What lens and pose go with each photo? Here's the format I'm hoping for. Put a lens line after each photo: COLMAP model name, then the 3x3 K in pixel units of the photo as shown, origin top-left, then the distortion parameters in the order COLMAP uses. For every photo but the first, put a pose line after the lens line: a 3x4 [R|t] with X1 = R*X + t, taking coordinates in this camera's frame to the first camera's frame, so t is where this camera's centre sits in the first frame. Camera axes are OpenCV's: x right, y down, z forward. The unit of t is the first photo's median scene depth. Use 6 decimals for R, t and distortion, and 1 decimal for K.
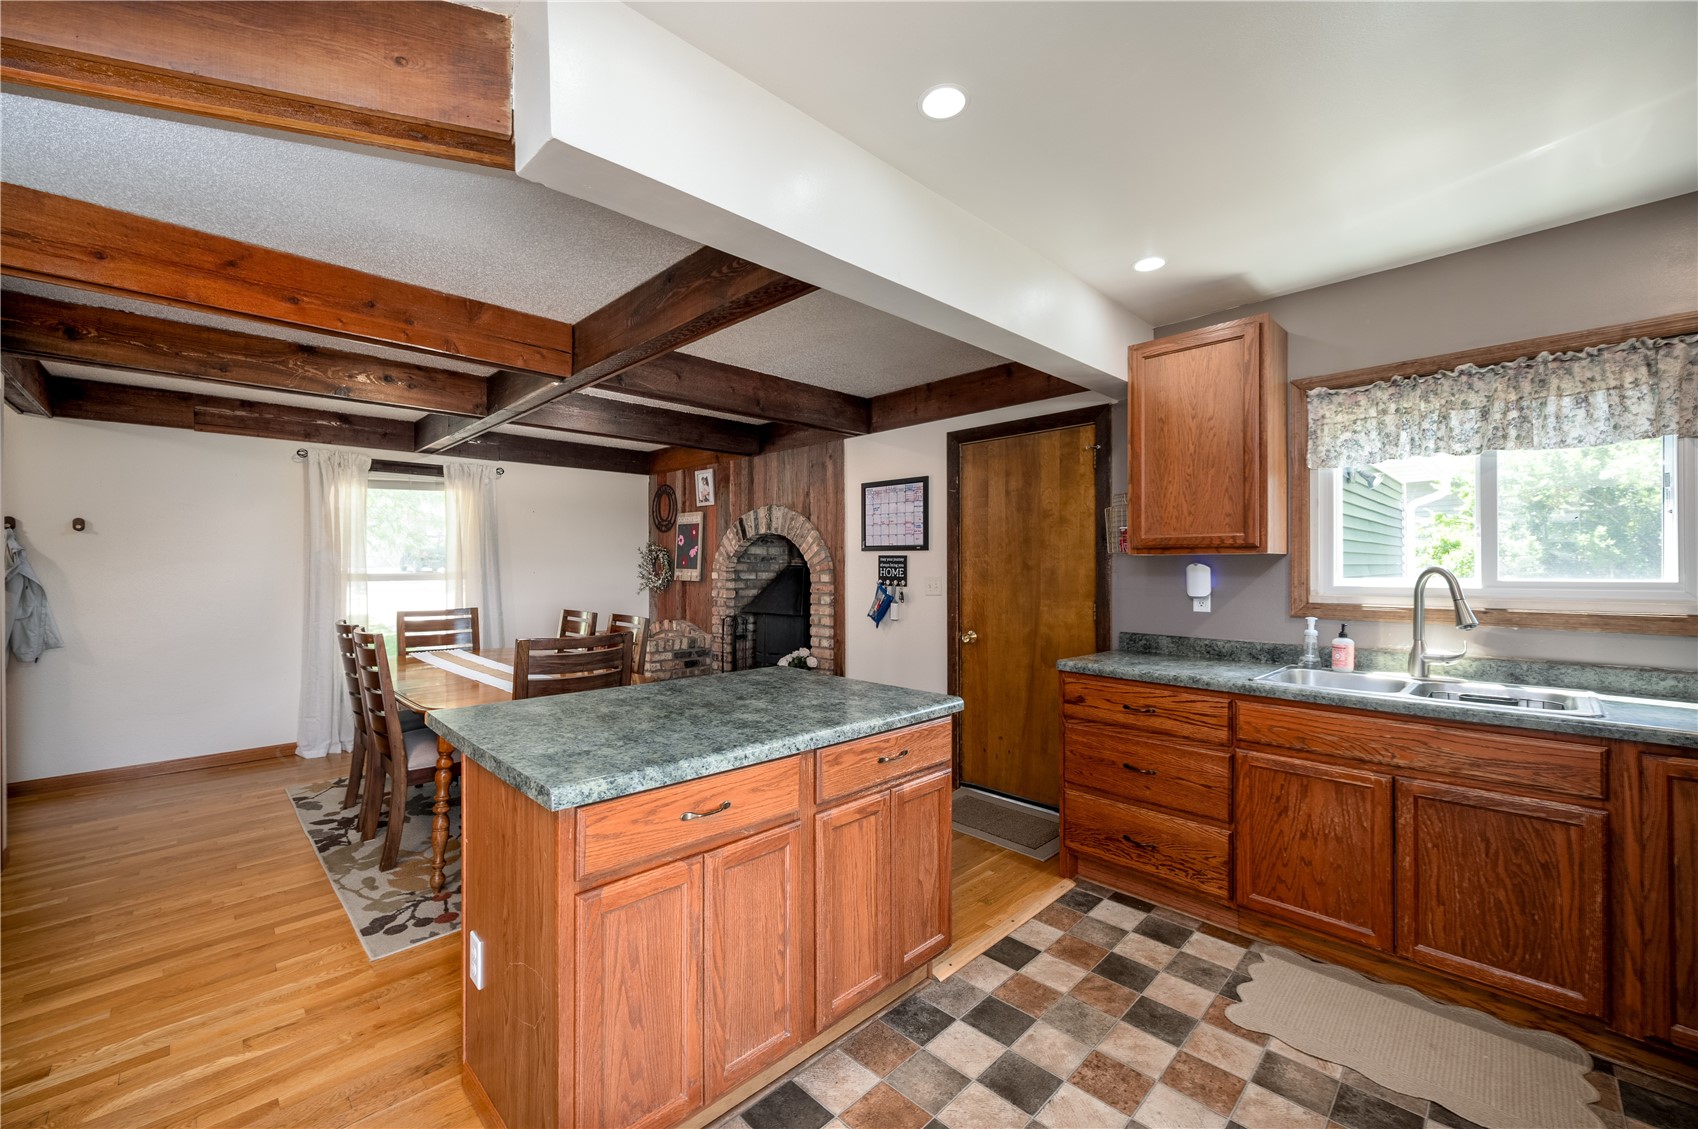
lens RADIAL K [[675.5, 0, 846.1], [0, 675.5, 566.9], [0, 0, 1]] dist [0.000963, -0.000327]
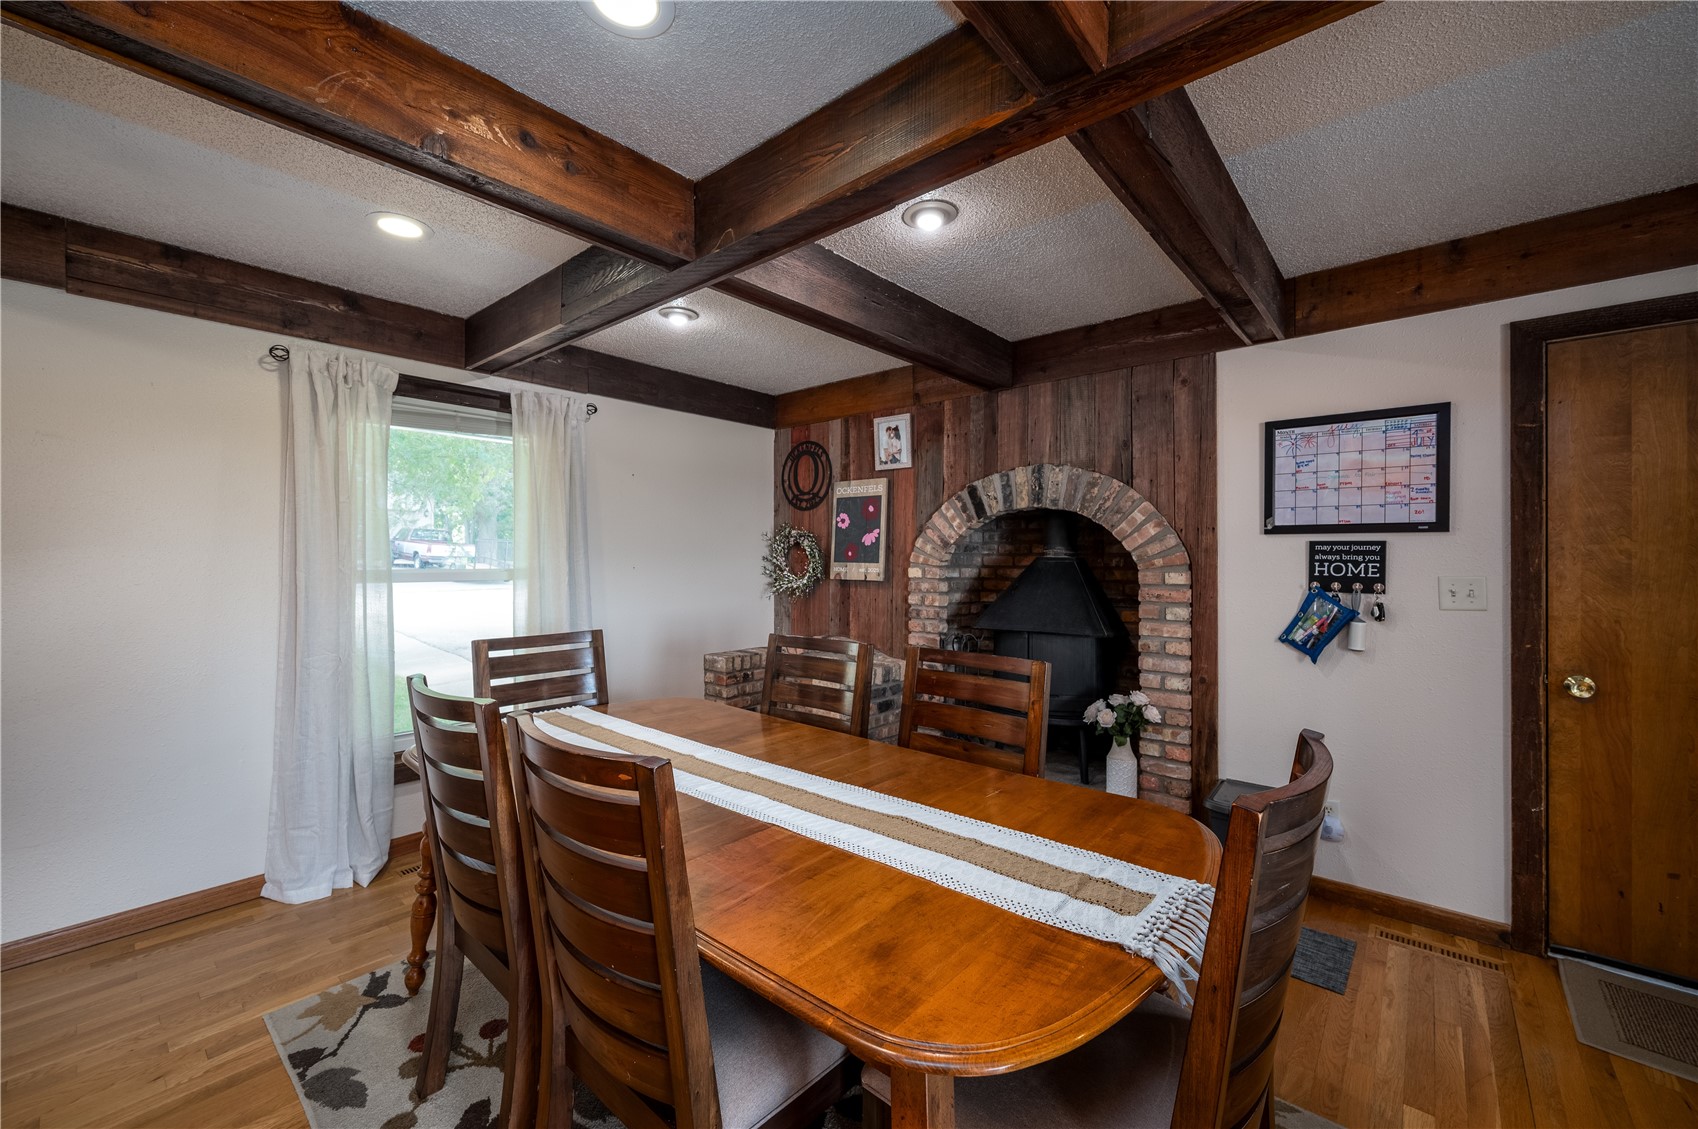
lens RADIAL K [[675.5, 0, 842.8], [0, 675.5, 559.0], [0, 0, 1]] dist [0.000963, -0.000327]
pose [[0.996960, 0.001755, 0.077897, -0.384640], [-0.001666, 0.999998, -0.001210, 0.000279], [-0.077899, 0.001077, 0.996961, 0.409325]]
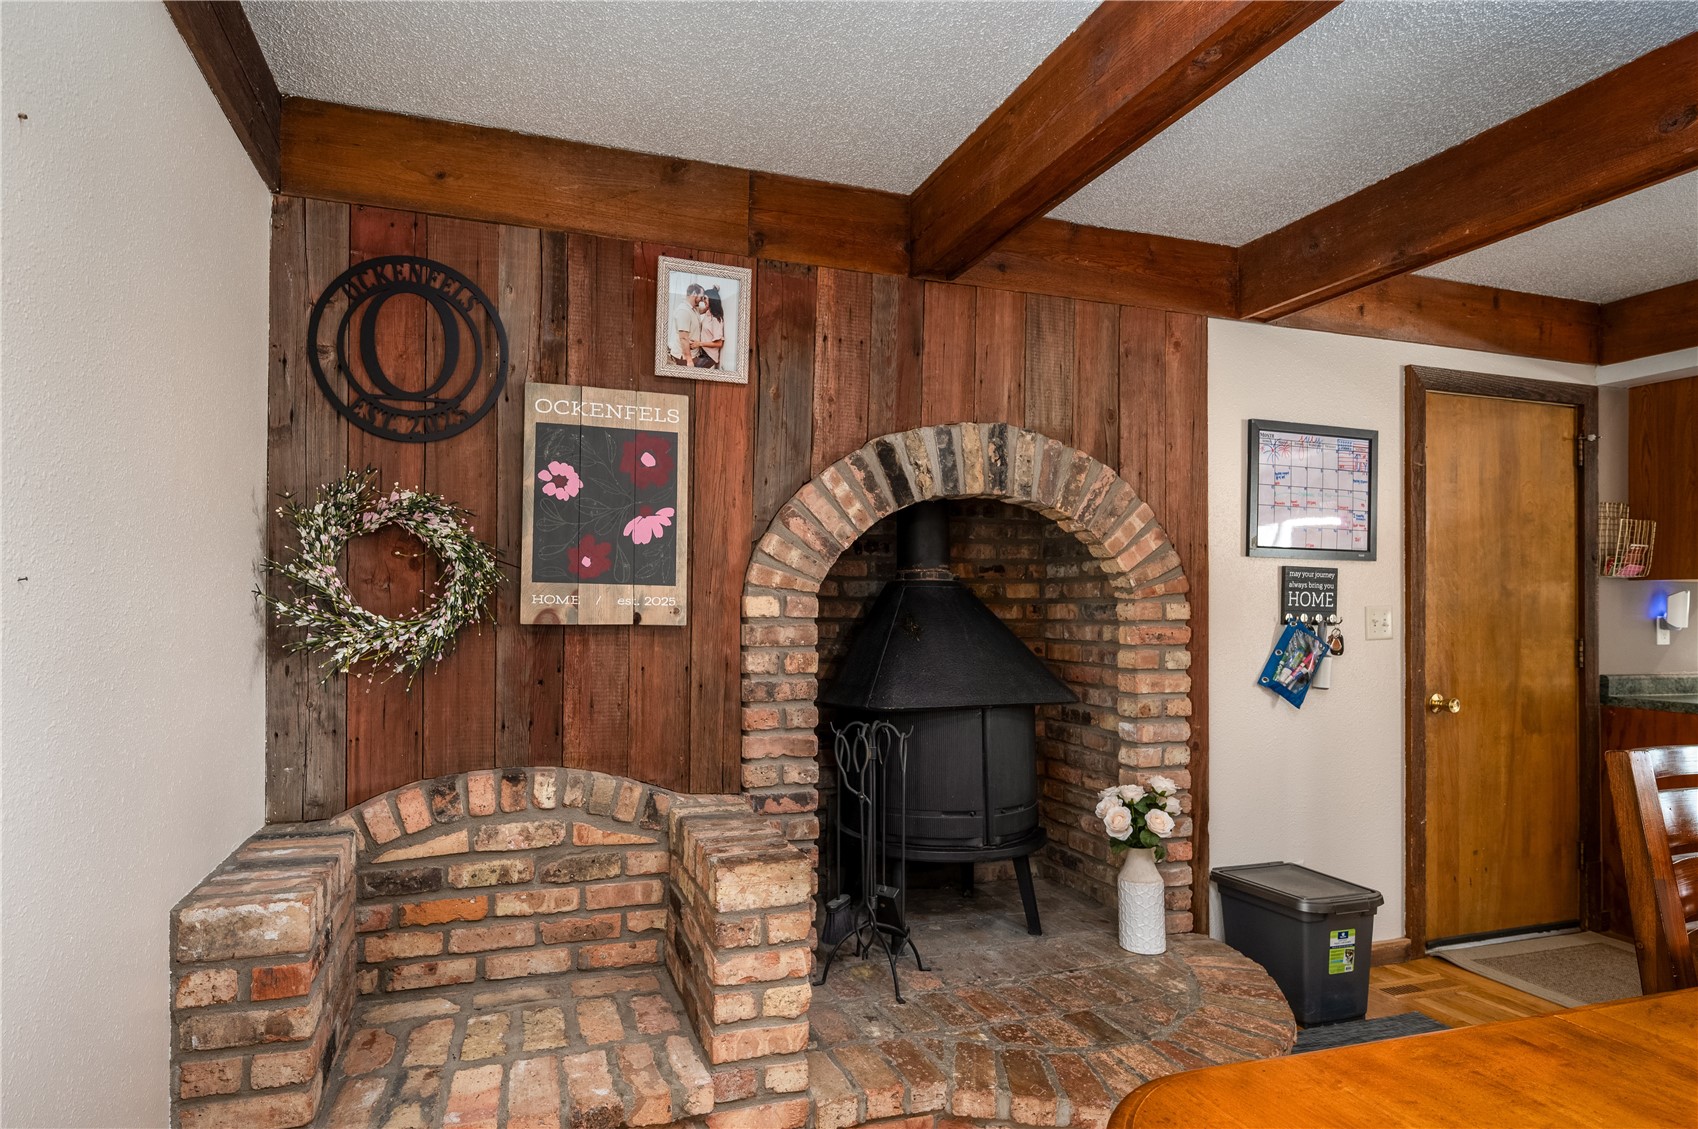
lens RADIAL K [[858.0, 0, 764.3], [0, 858.0, 595.7], [0, 0, 1]] dist [-0.001823, -0.000085]
pose [[0.468961, 0.011729, 0.883141, -0.668032], [-0.008559, 0.999925, -0.008735, 0.013769], [-0.883178, -0.003462, 0.469026, 0.978989]]
